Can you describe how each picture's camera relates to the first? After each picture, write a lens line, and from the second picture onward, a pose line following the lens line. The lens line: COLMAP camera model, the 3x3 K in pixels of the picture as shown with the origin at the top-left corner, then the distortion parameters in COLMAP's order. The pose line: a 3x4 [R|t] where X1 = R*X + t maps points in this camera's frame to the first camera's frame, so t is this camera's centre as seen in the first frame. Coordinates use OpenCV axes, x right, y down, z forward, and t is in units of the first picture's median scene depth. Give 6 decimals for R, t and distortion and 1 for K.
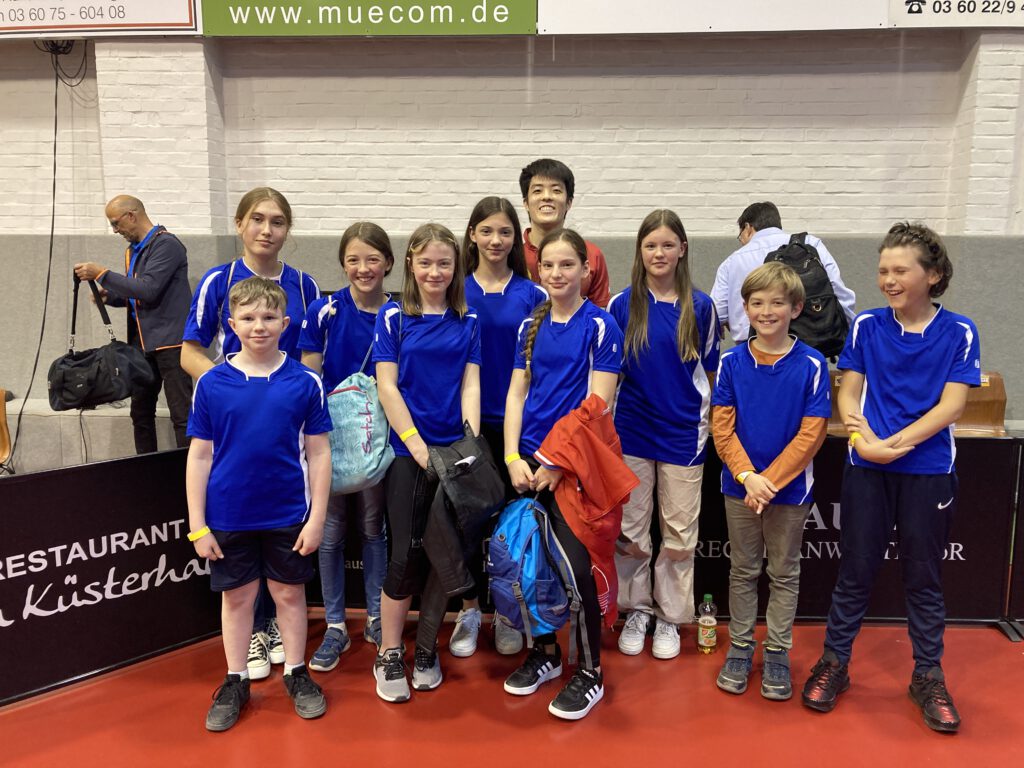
lens RADIAL K [[834.8, 0, 511.4], [0, 834.8, 383.1], [0, 0, 1]] dist [-0.006384, 0.004323]
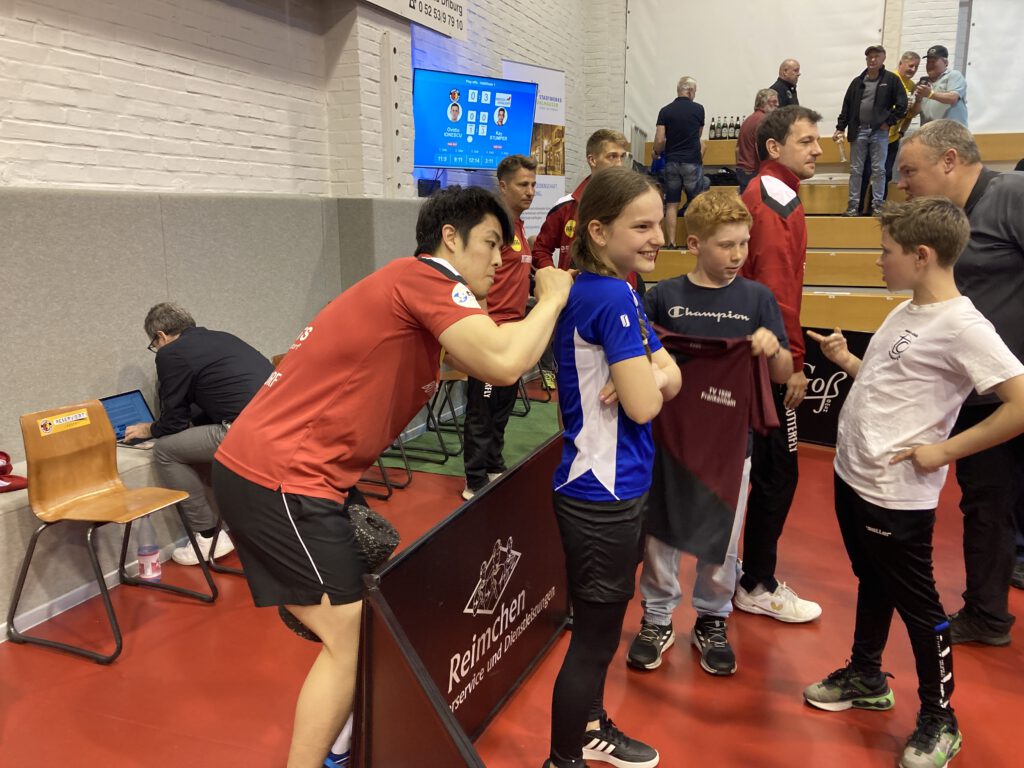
lens RADIAL K [[834.8, 0, 511.6], [0, 834.8, 383.9], [0, 0, 1]] dist [-0.006384, 0.004323]
pose [[0.352400, -0.181857, 0.918010, -0.389819], [0.142688, 0.979910, 0.139346, -0.064905], [-0.924908, 0.081884, 0.371269, 0.434968]]
